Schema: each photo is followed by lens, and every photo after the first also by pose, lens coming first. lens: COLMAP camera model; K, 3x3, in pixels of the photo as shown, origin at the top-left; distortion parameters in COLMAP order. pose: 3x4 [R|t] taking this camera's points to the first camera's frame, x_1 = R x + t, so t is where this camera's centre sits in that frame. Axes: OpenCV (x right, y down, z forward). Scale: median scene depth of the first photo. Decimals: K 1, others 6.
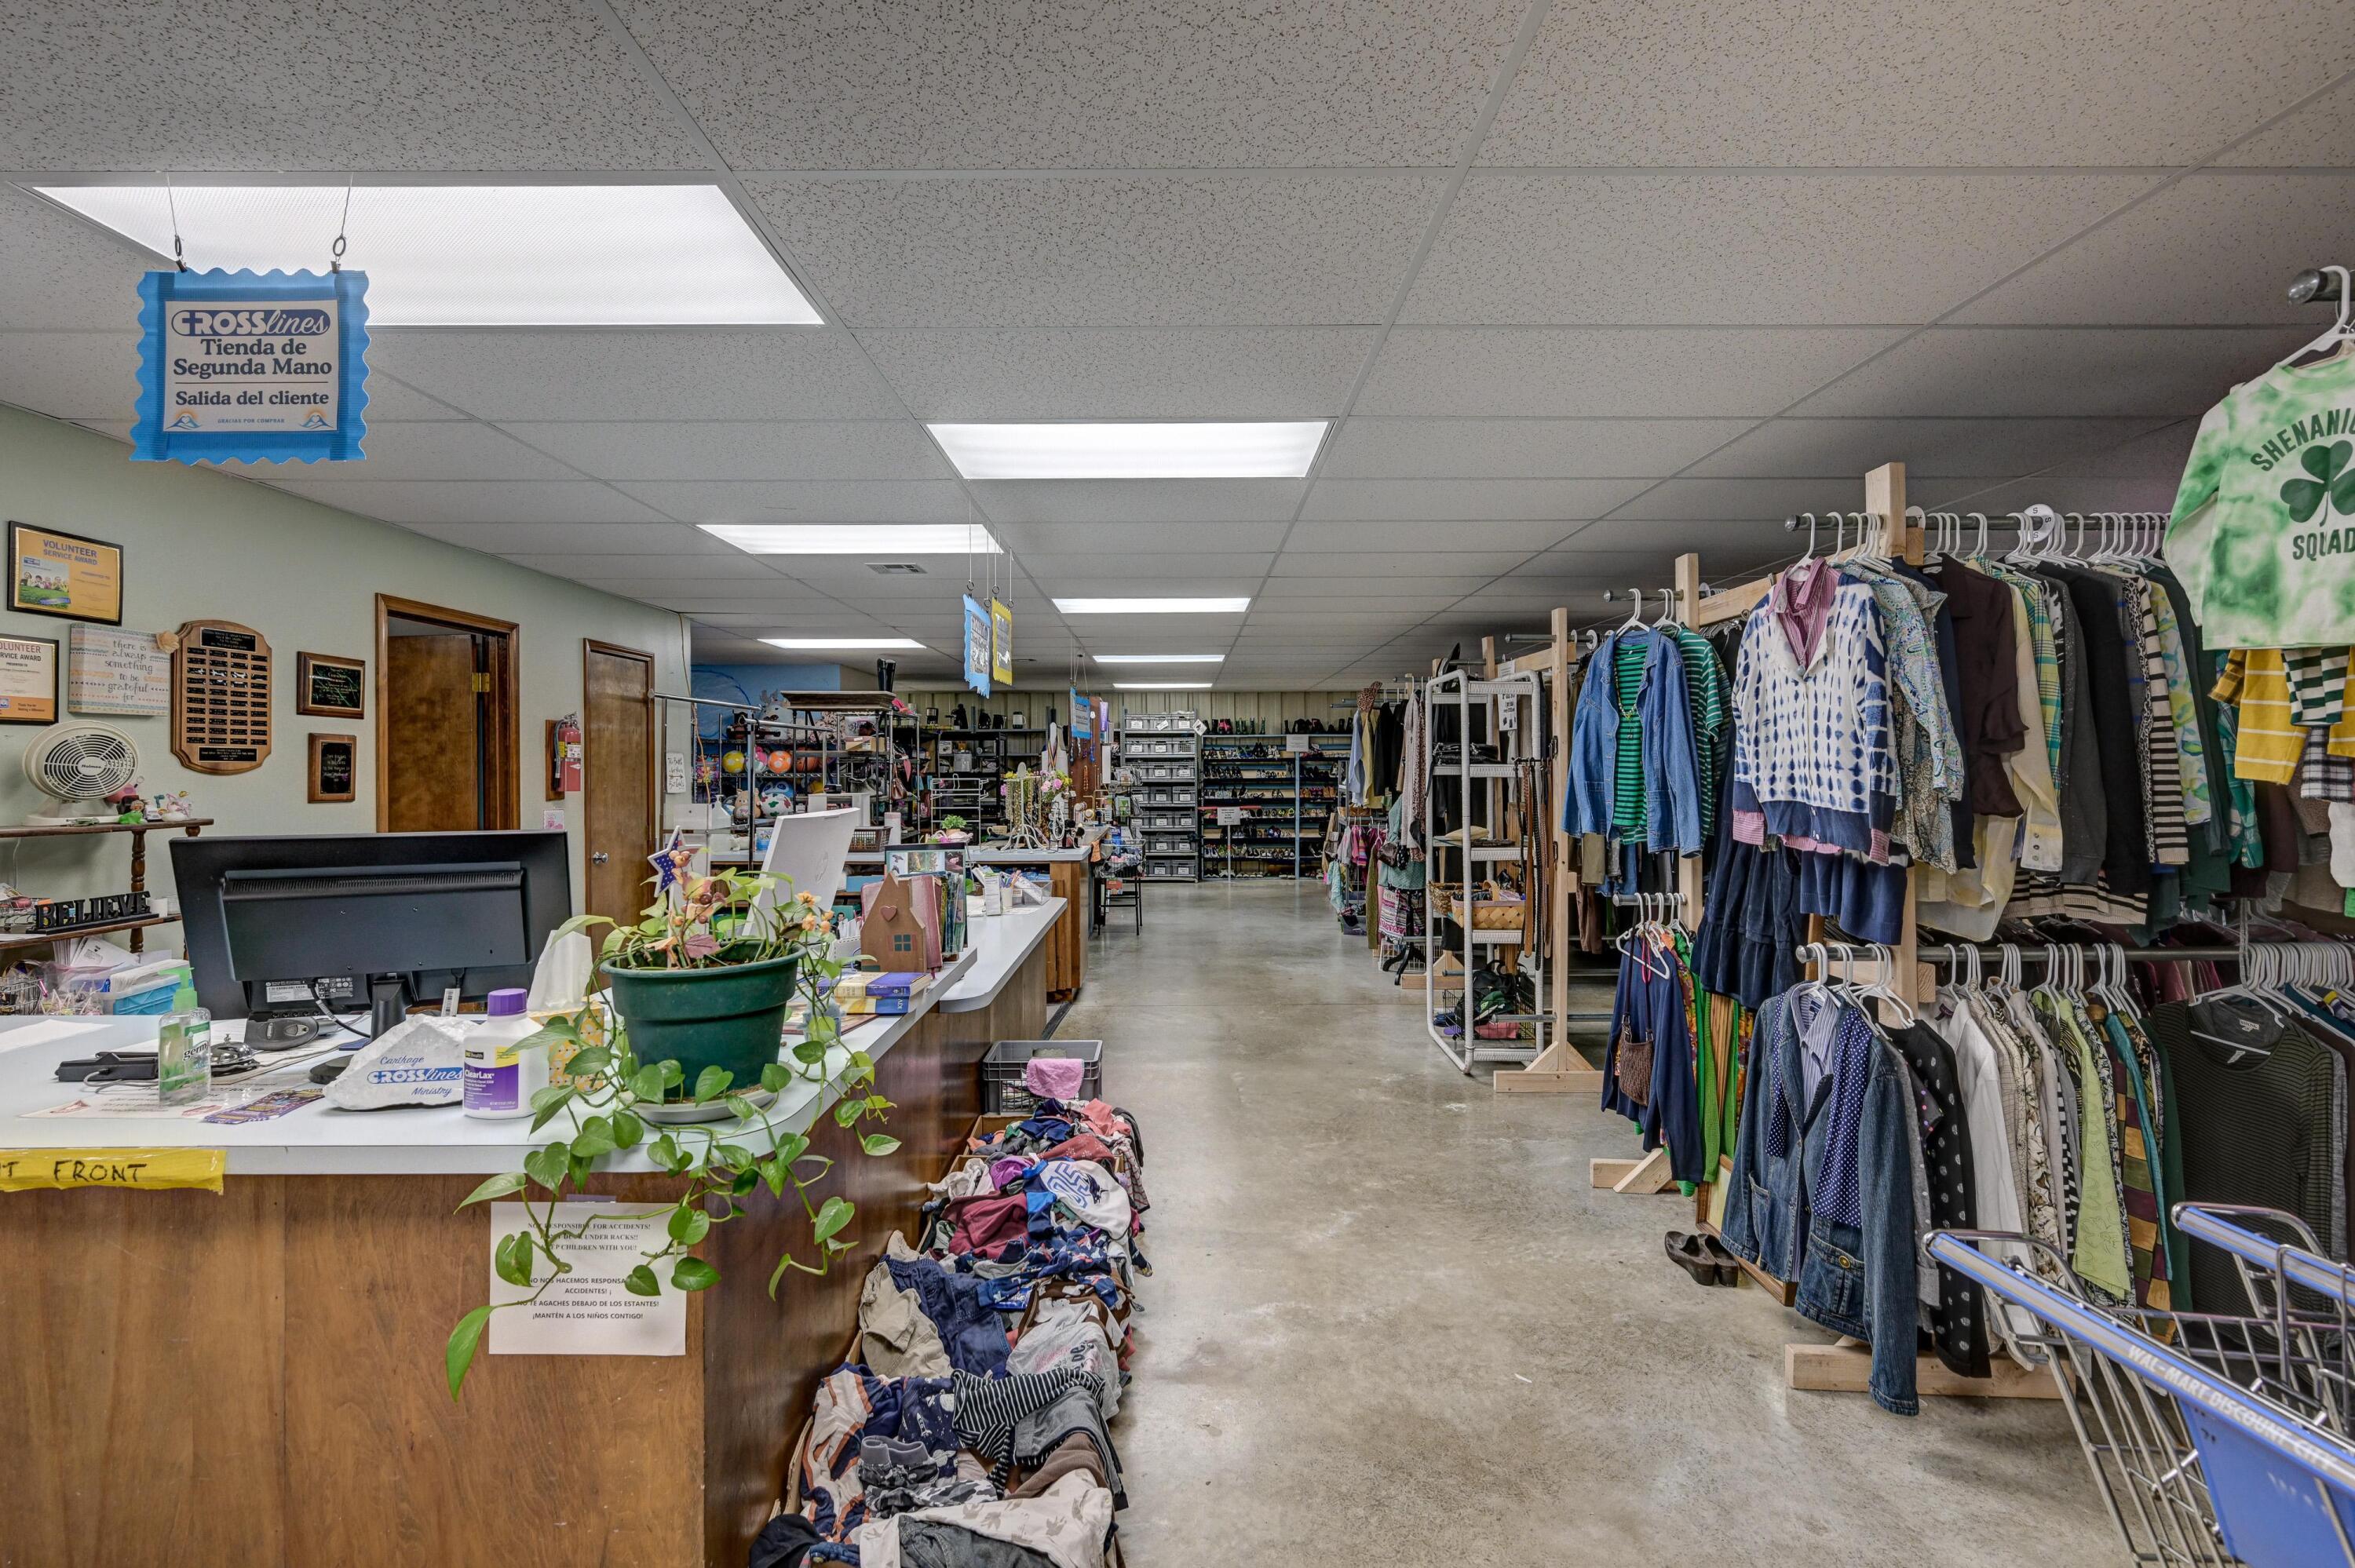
lens RADIAL K [[1034.3, 0, 1146.4], [0, 1034.3, 766.7], [0, 0, 1]] dist [-0.001585, -0.000222]
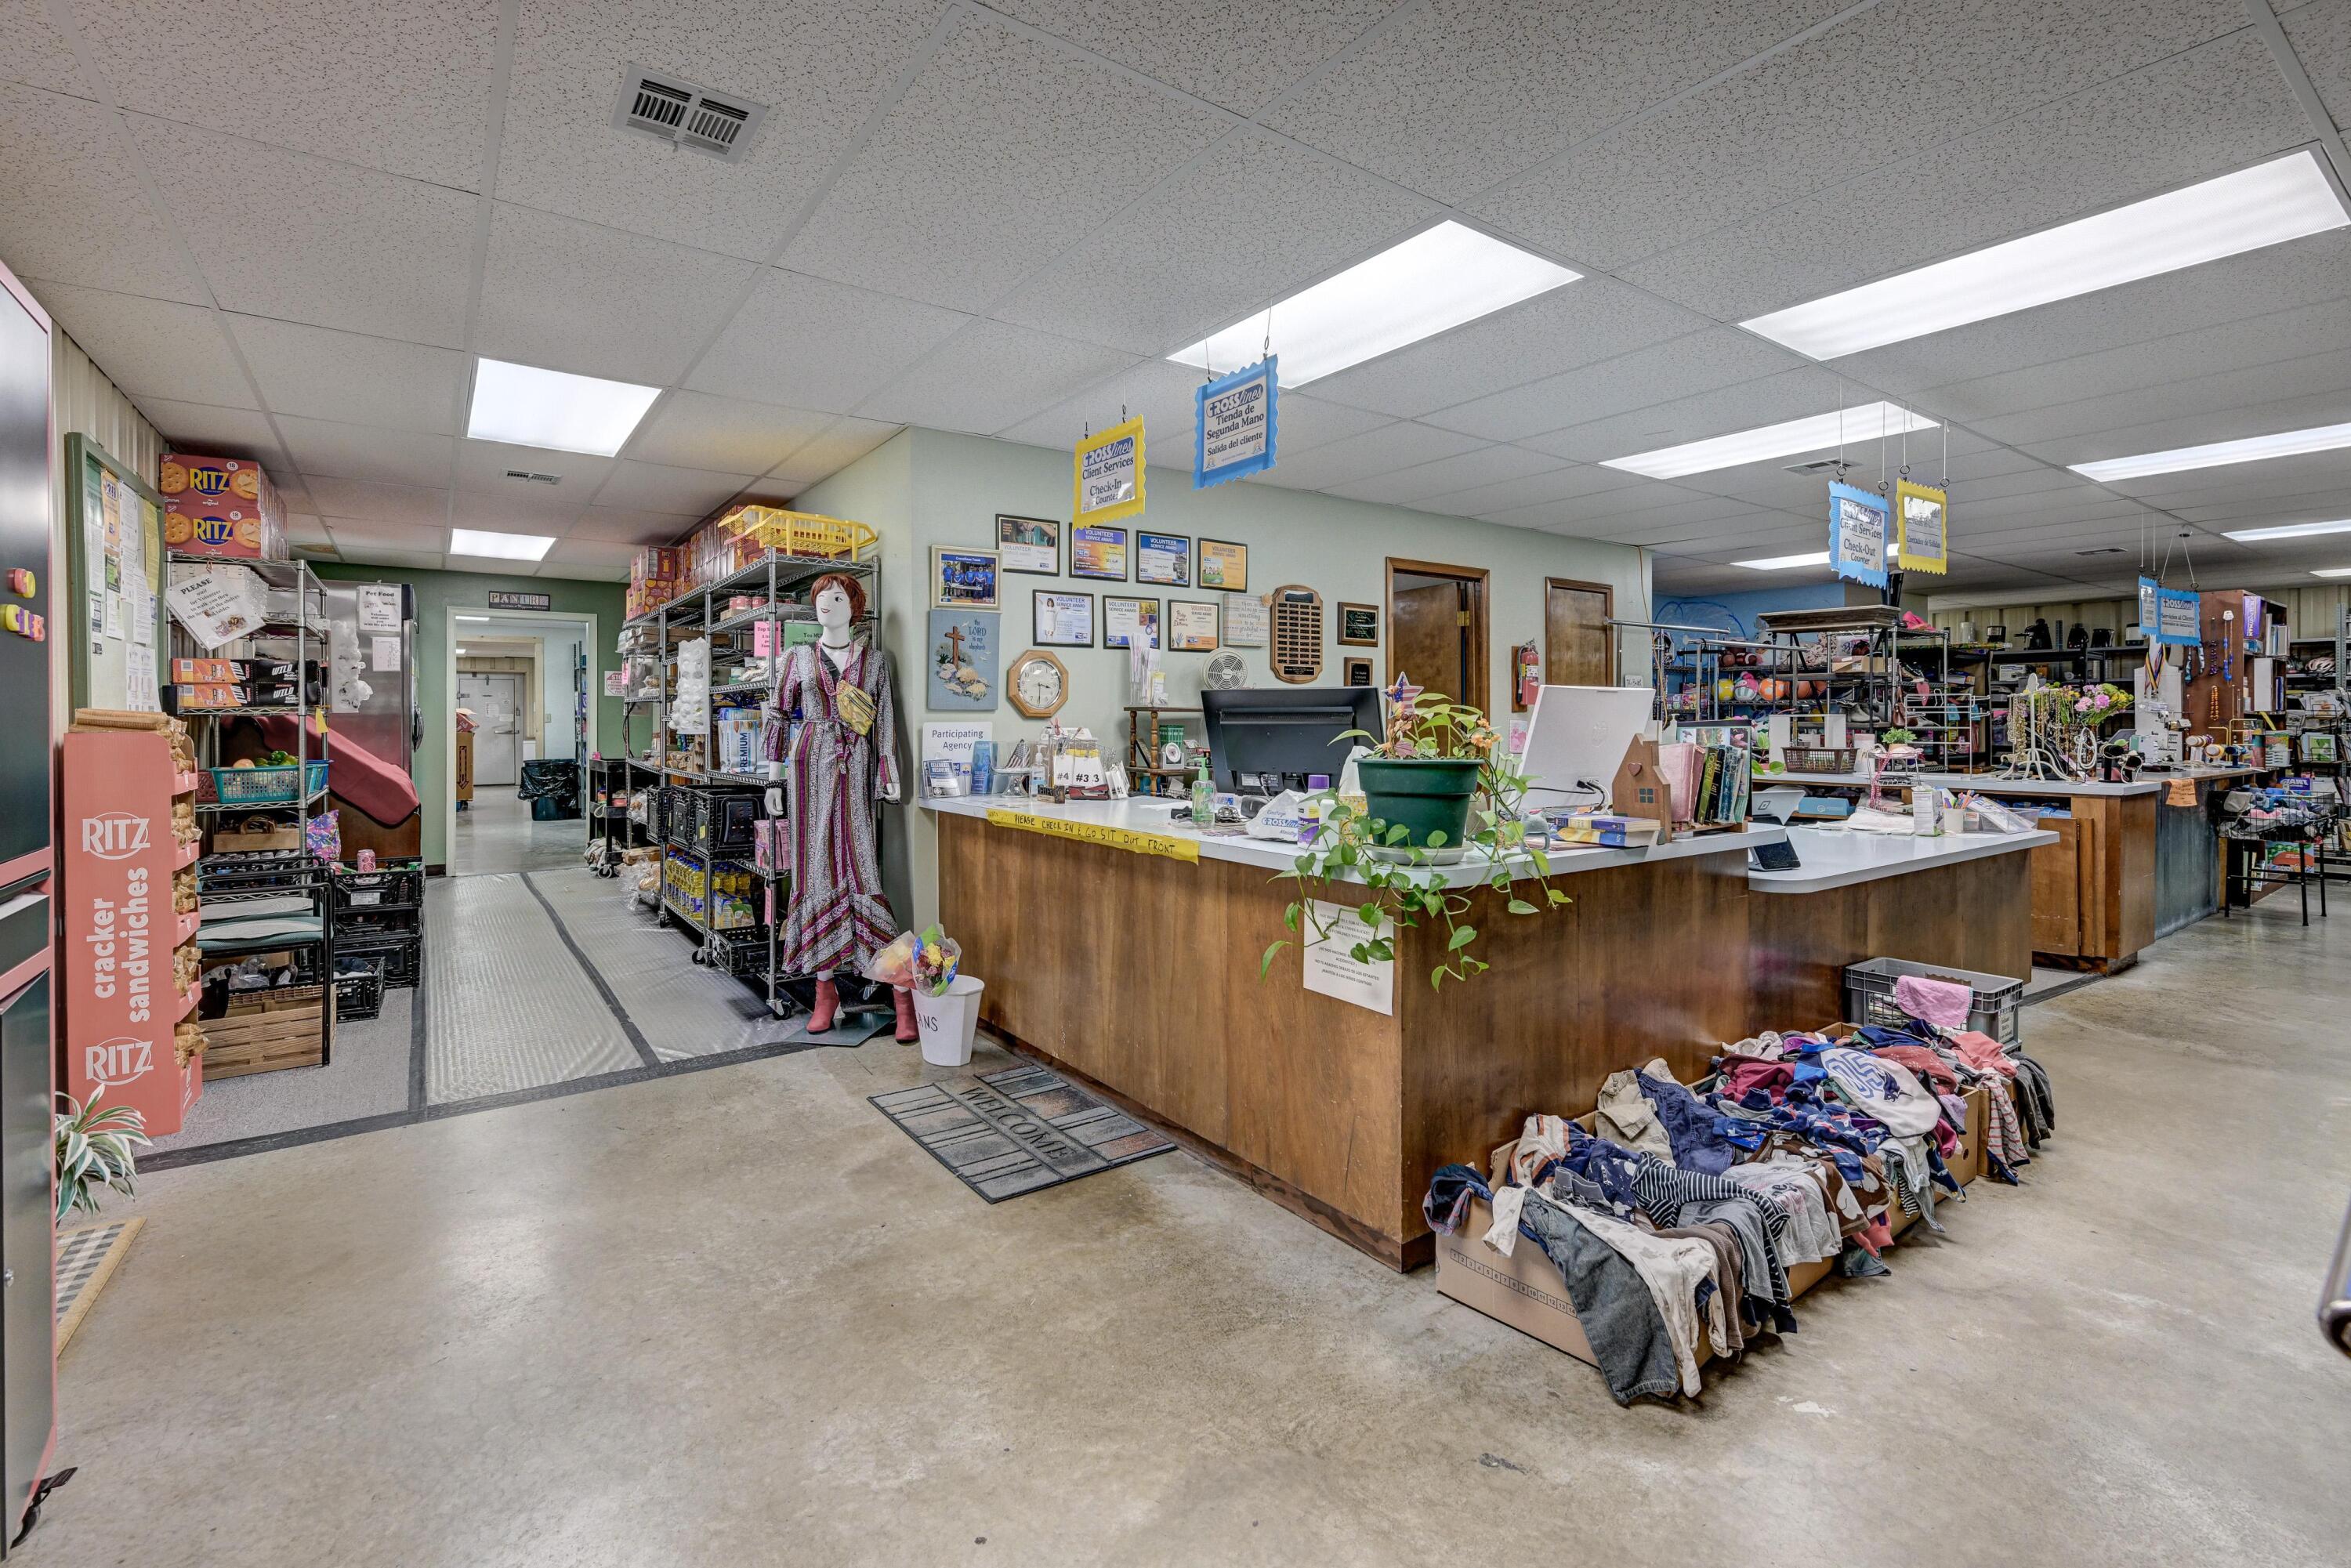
lens RADIAL K [[1047.1, 0, 1175.9], [0, 1047.1, 743.4], [0, 0, 1]] dist [-0.002031, 0.000496]
pose [[0.581953, 0.019725, -0.812983, 0.384799], [-0.002707, 0.999747, 0.022318, 0.083399], [0.813218, -0.010788, 0.581859, -0.096034]]
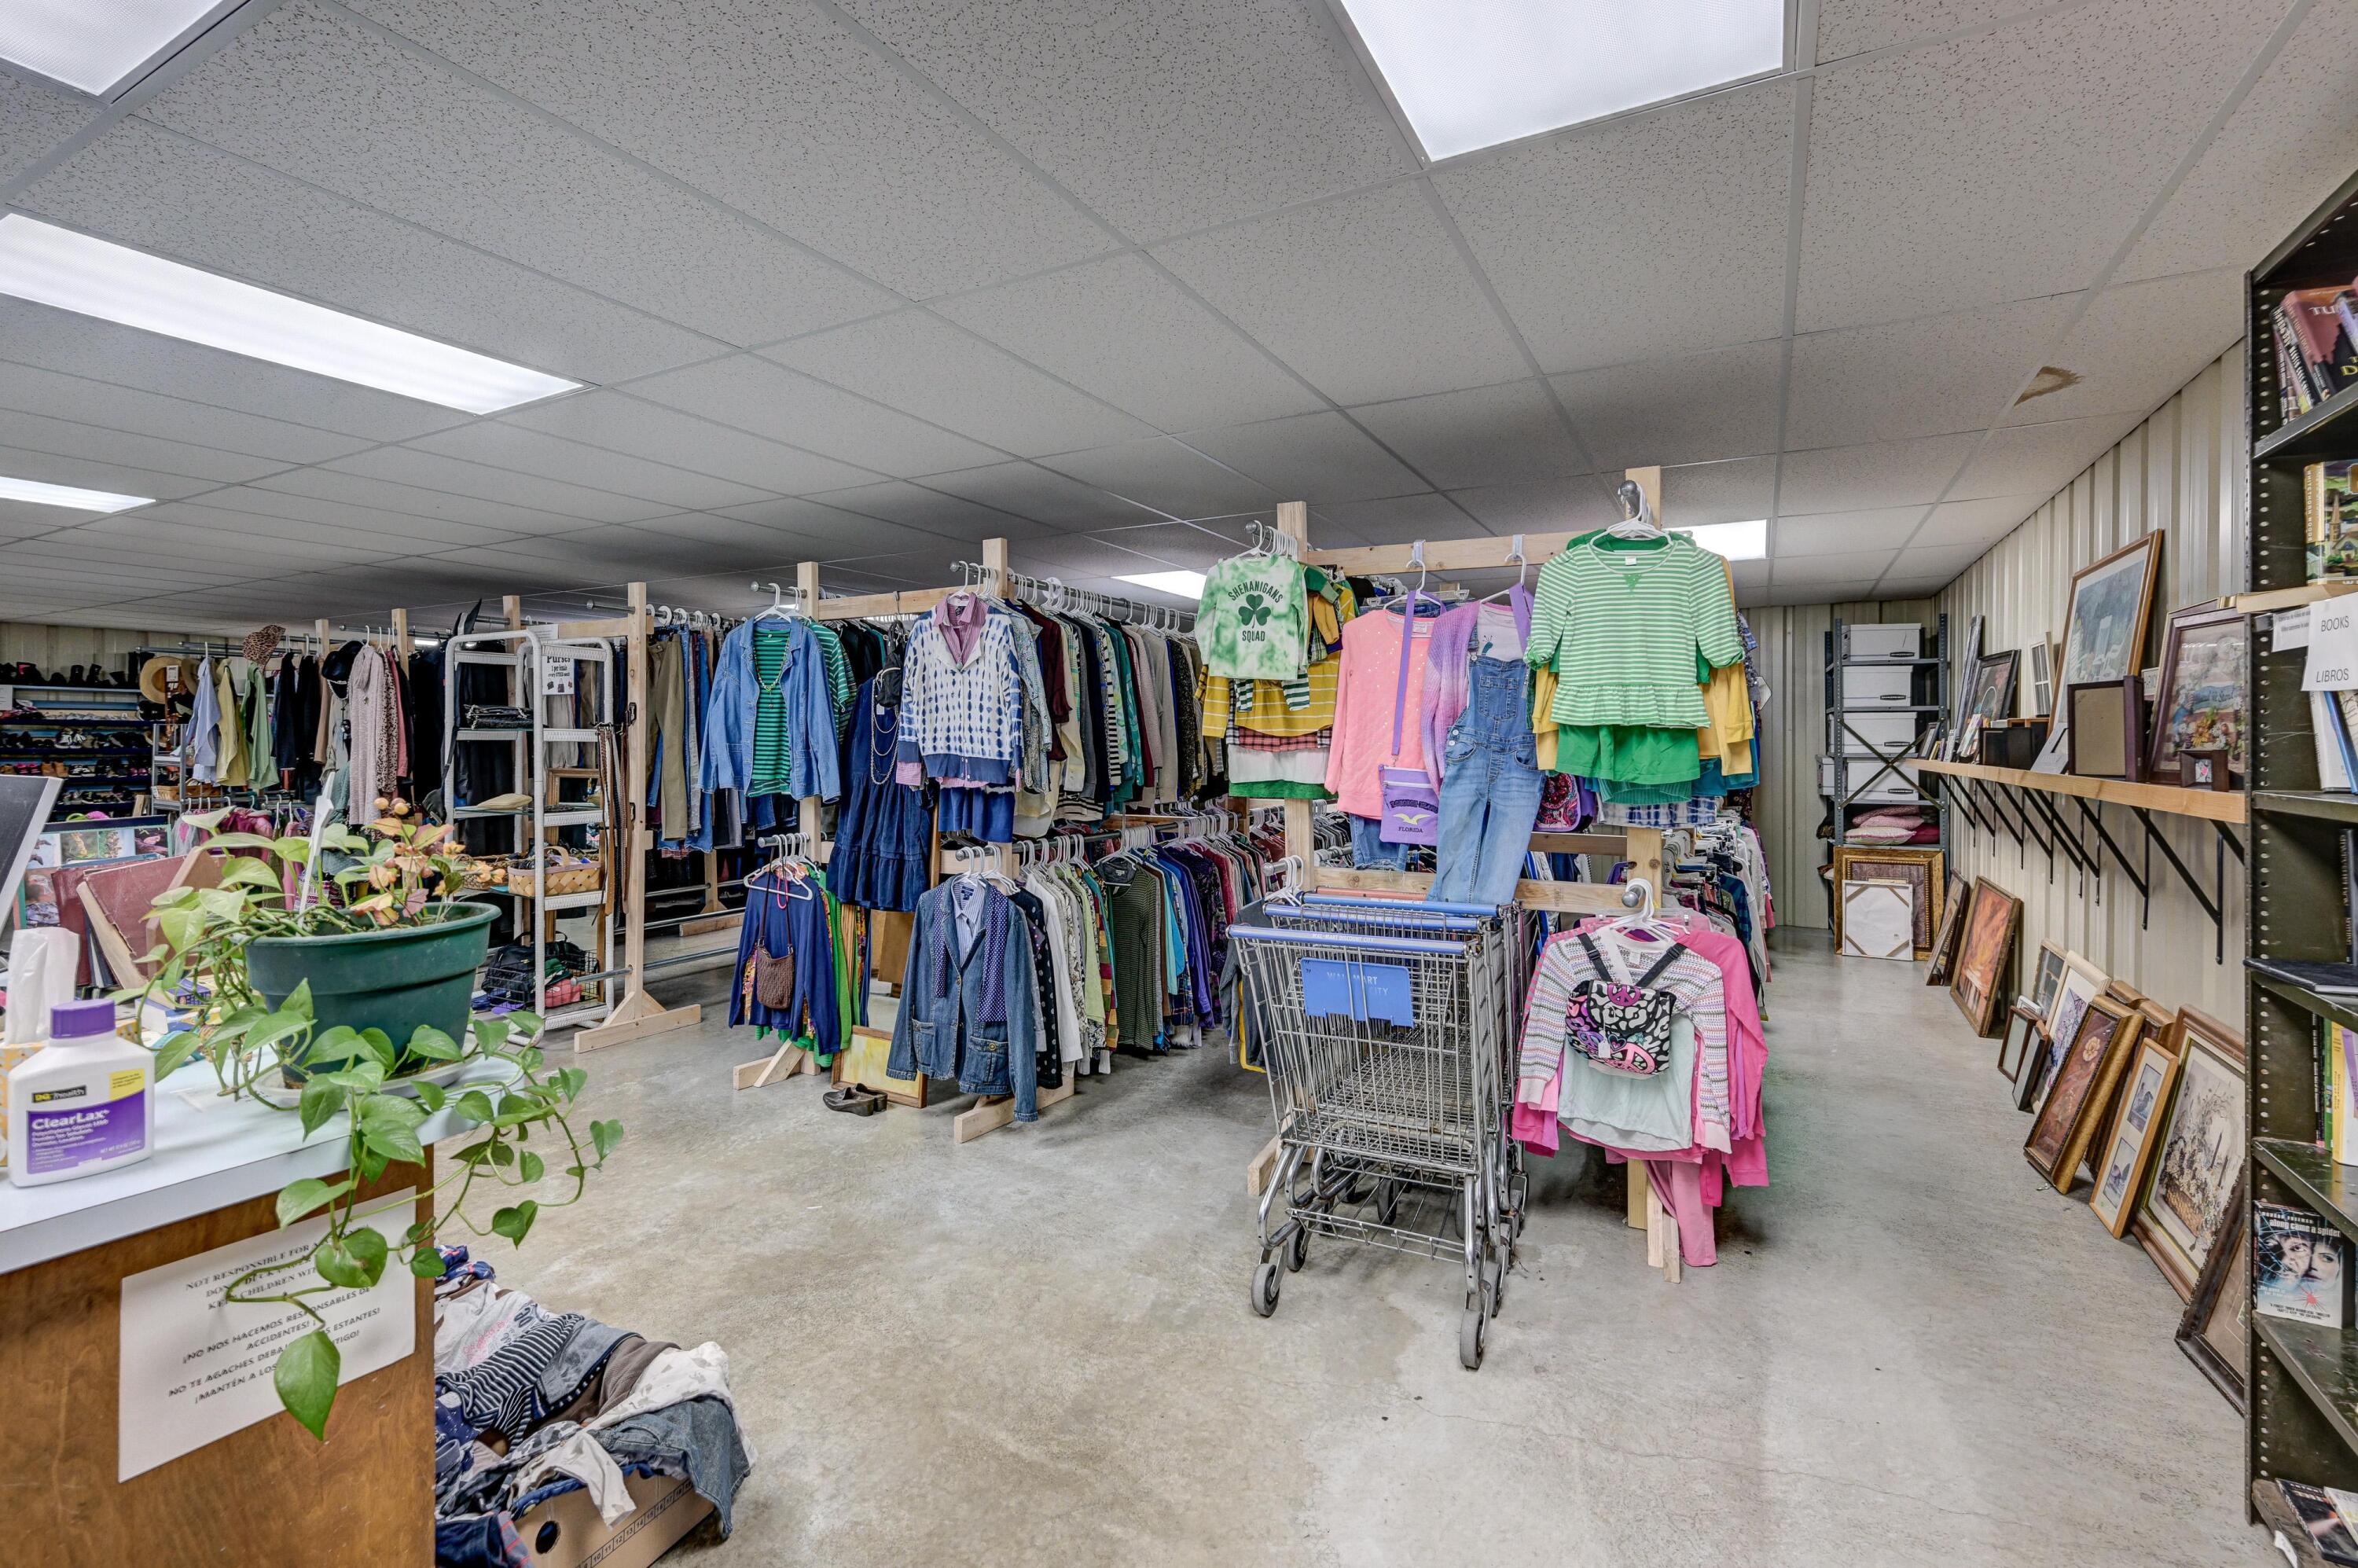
lens RADIAL K [[1050.3, 0, 1179.4], [0, 1050.3, 743.2], [0, 0, 1]] dist [-0.002031, 0.000496]
pose [[0.488232, 0.003881, 0.872705, -0.537657], [-0.006719, 0.999977, -0.000689, 0.017711], [-0.872688, -0.005527, 0.488247, -0.019897]]
